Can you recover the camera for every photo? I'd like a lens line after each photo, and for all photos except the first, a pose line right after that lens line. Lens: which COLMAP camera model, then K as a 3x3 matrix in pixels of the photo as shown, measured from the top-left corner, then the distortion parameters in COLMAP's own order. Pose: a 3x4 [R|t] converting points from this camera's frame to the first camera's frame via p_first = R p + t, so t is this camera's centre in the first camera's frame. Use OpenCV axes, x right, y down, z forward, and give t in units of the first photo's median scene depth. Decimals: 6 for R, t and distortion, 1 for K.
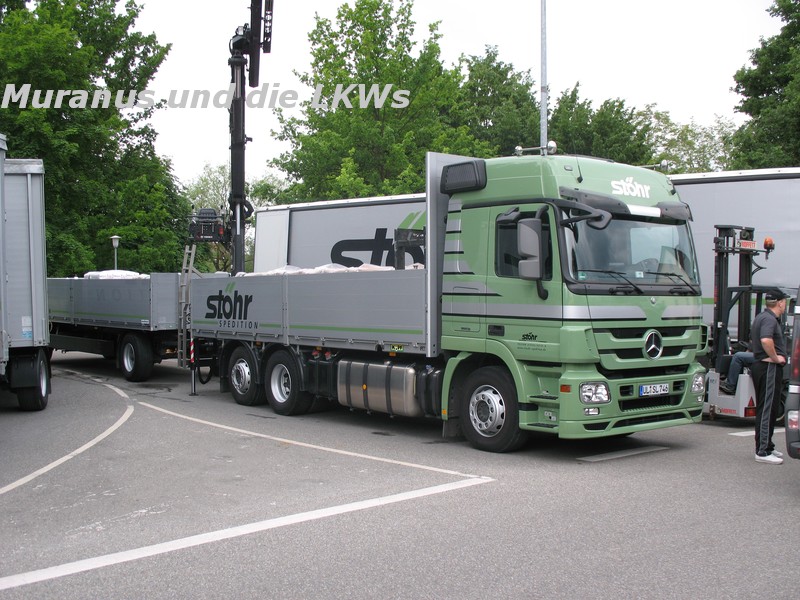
lens RADIAL K [[944.2, 0, 400.0], [0, 944.2, 300.0], [0, 0, 1]] dist [-0.218516, 0.369299]
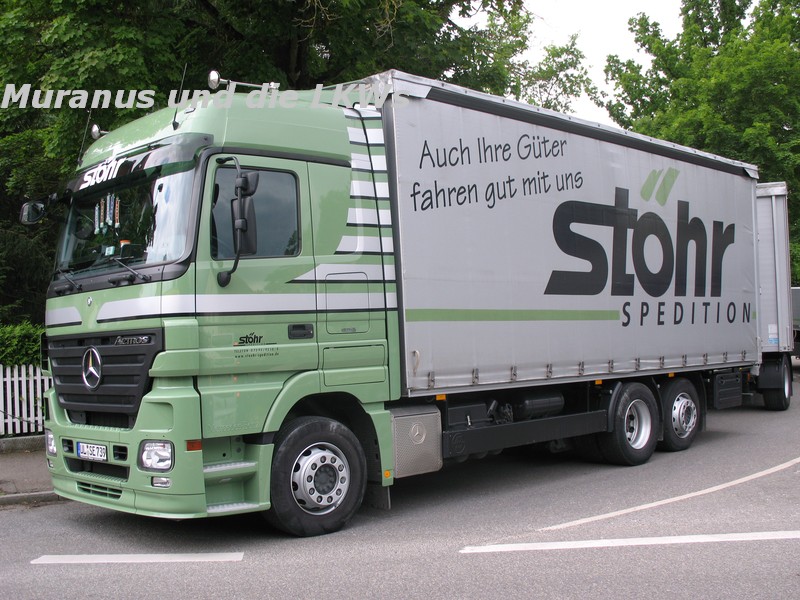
lens RADIAL K [[944.2, 0, 400.0], [0, 944.2, 300.0], [0, 0, 1]] dist [-0.218516, 0.369299]
pose [[0.736924, -0.012002, -0.675869, 0.010658], [0.006870, 0.999924, -0.010265, -0.003005], [0.675941, 0.002921, 0.736950, -0.111977]]
